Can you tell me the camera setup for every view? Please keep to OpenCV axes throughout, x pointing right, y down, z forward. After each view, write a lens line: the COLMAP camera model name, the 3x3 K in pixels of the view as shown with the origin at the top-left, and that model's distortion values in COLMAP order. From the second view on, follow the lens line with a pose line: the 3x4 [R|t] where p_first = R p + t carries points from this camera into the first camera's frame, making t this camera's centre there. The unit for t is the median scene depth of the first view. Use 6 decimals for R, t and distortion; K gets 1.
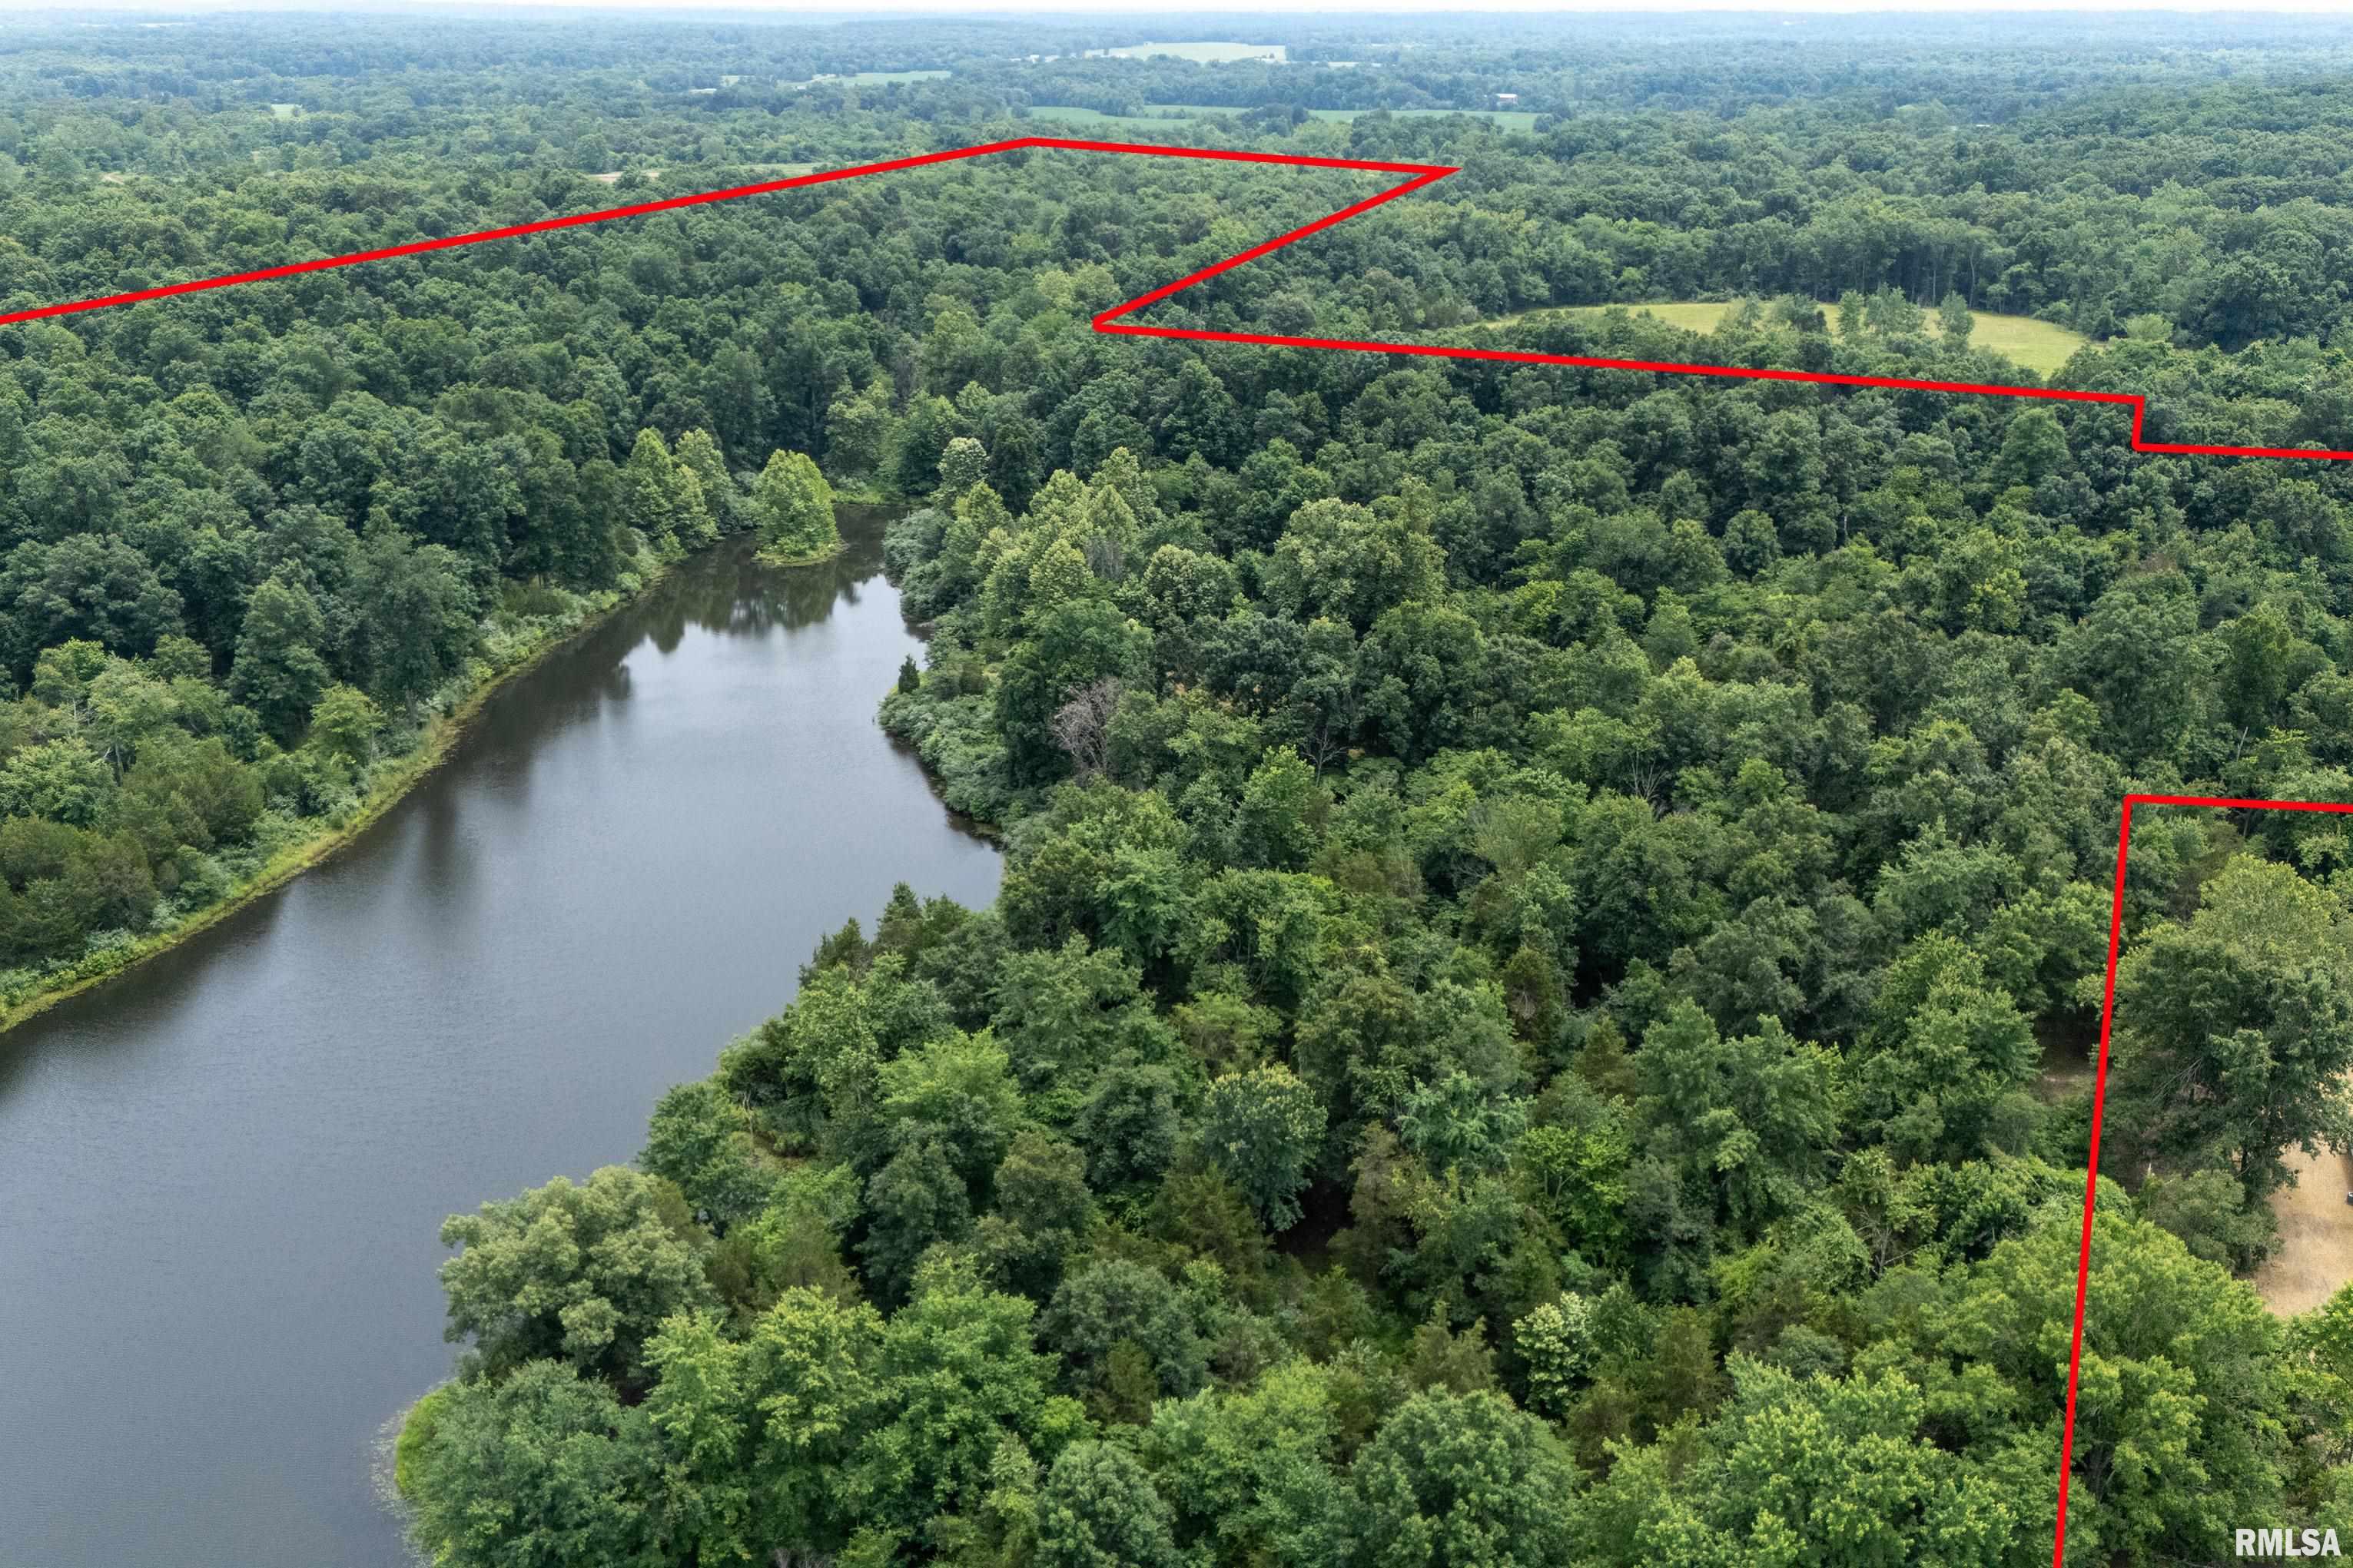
lens RADIAL K [[2048.4, 0, 1179.4], [0, 2048.4, 765.0], [0, 0, 1]] dist [0.111140, -0.131394]
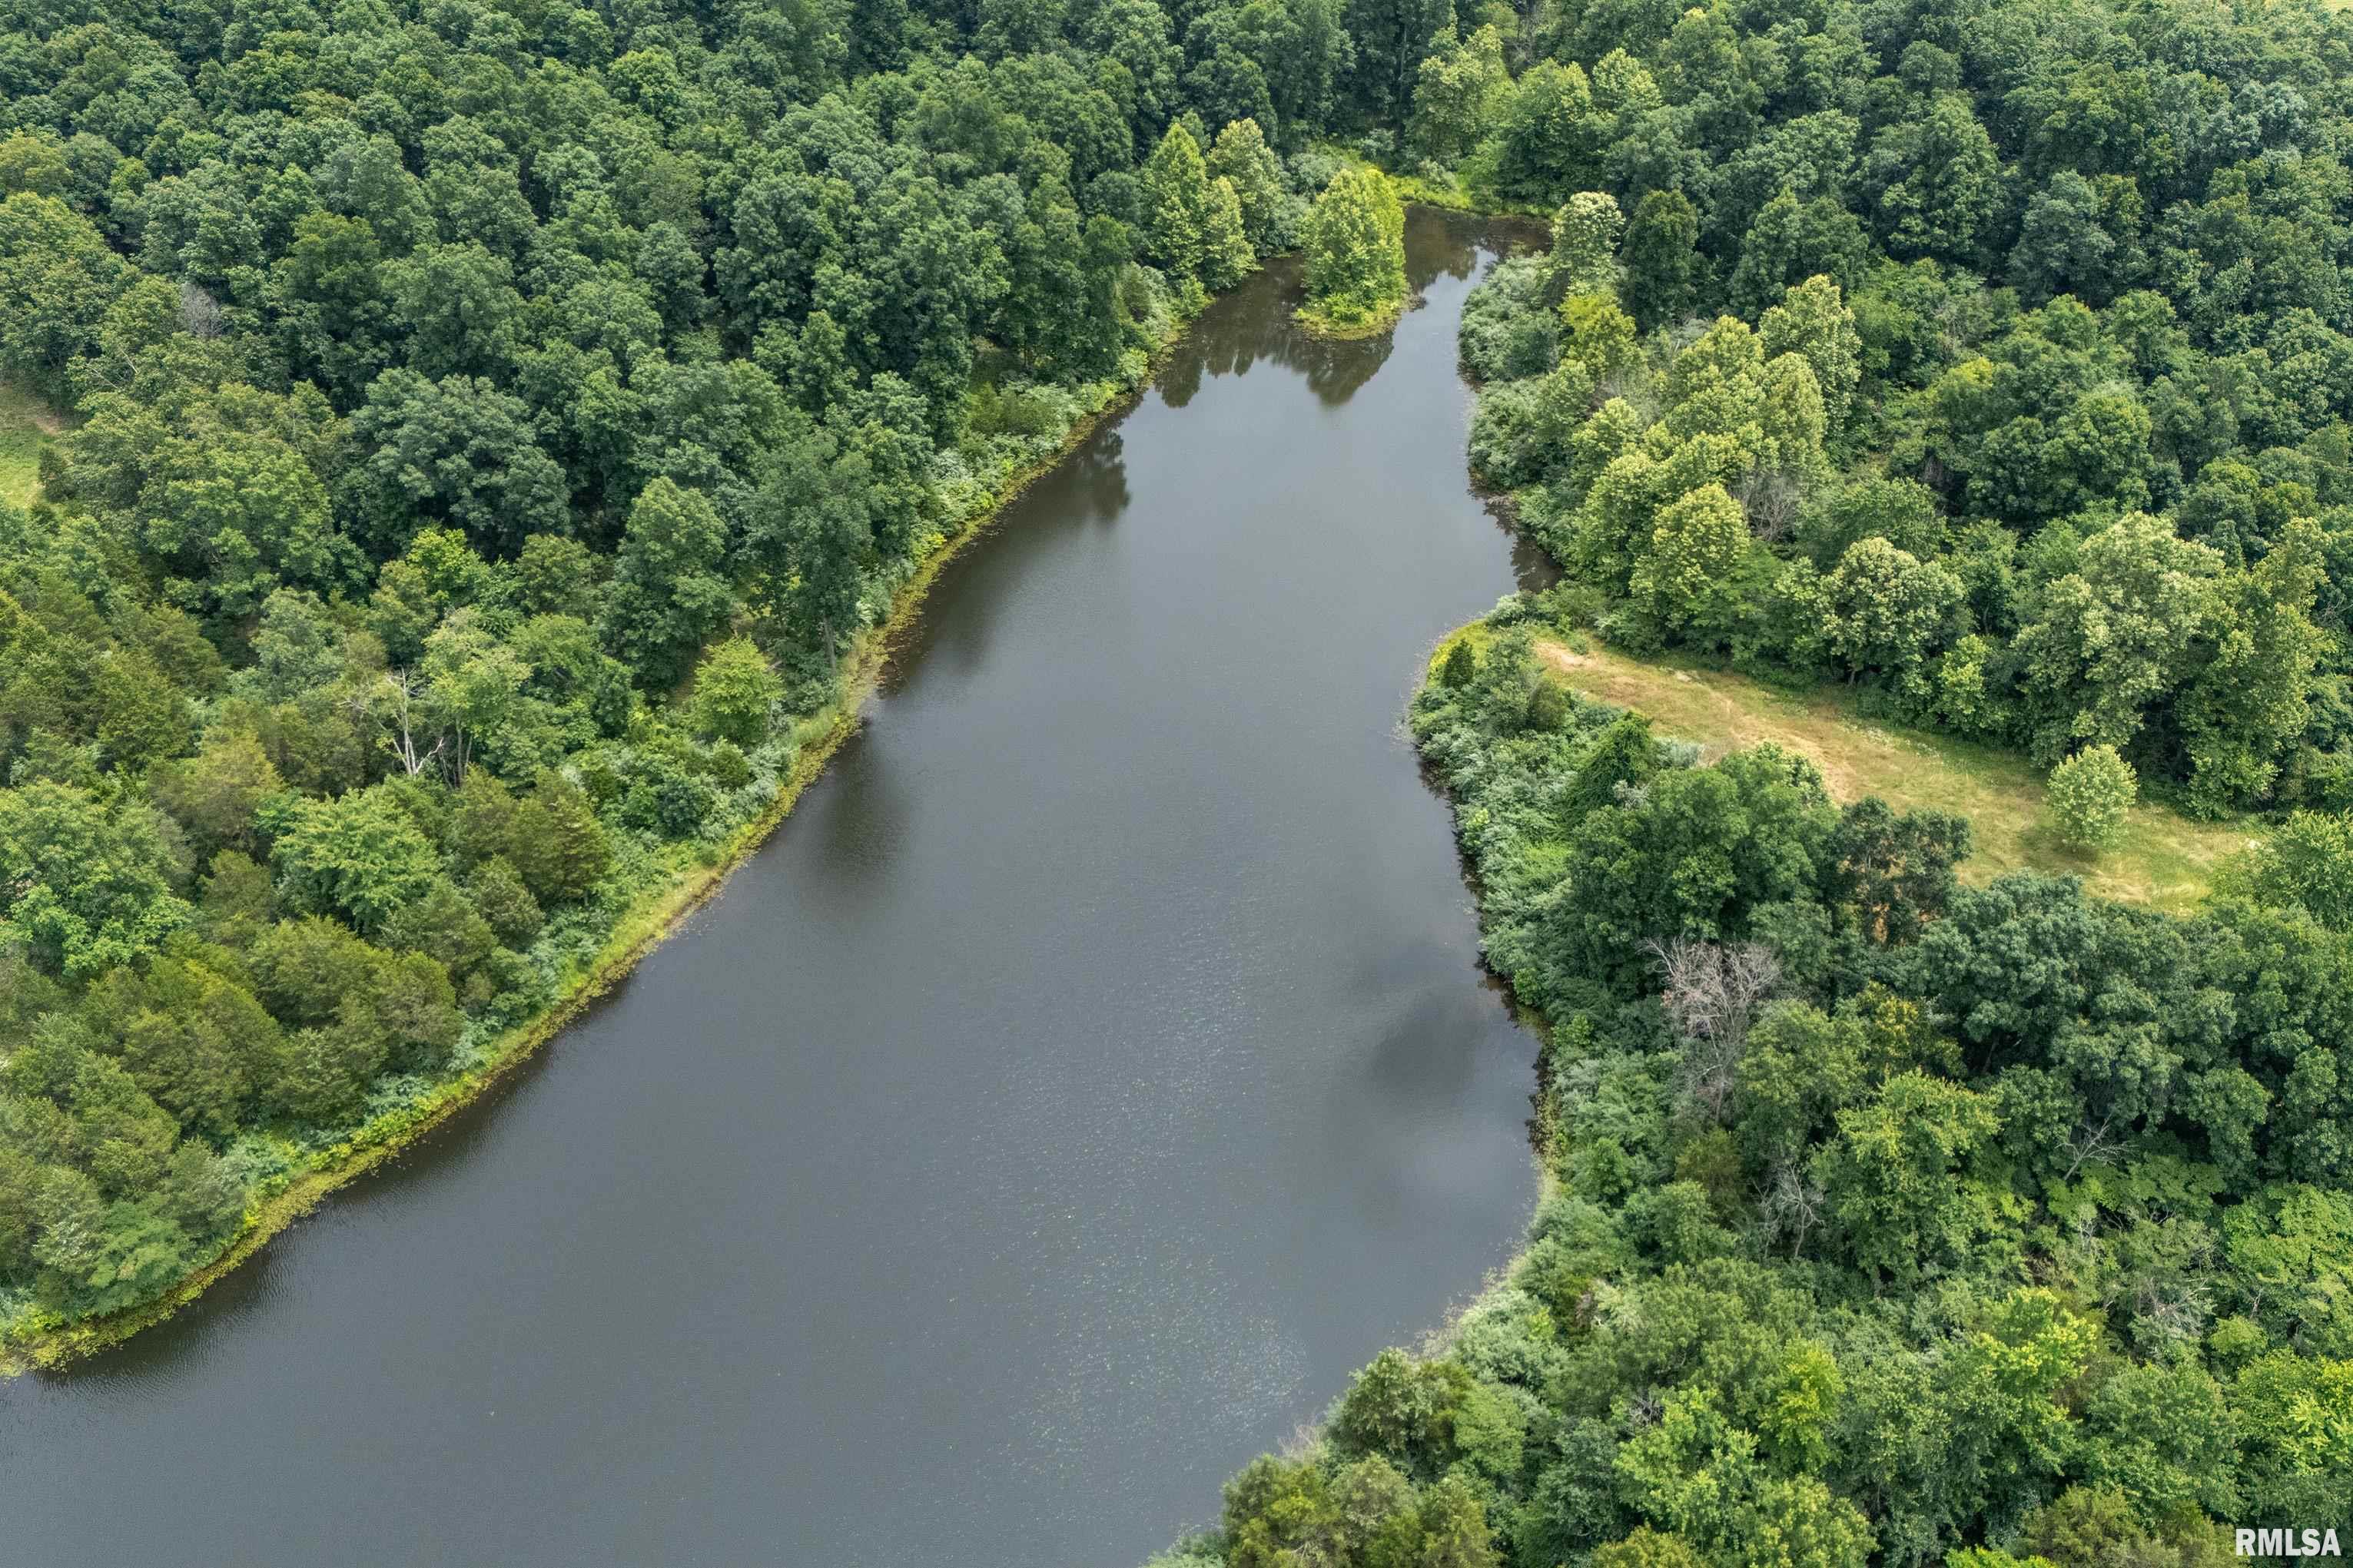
lens RADIAL K [[2048.4, 0, 1183.7], [0, 2048.4, 808.6], [0, 0, 1]] dist [0.111140, -0.131394]
pose [[0.960260, 0.176910, -0.215880, -0.054137], [-0.102963, 0.943442, 0.315144, -0.193009], [0.259422, -0.280392, 0.924165, 0.258833]]
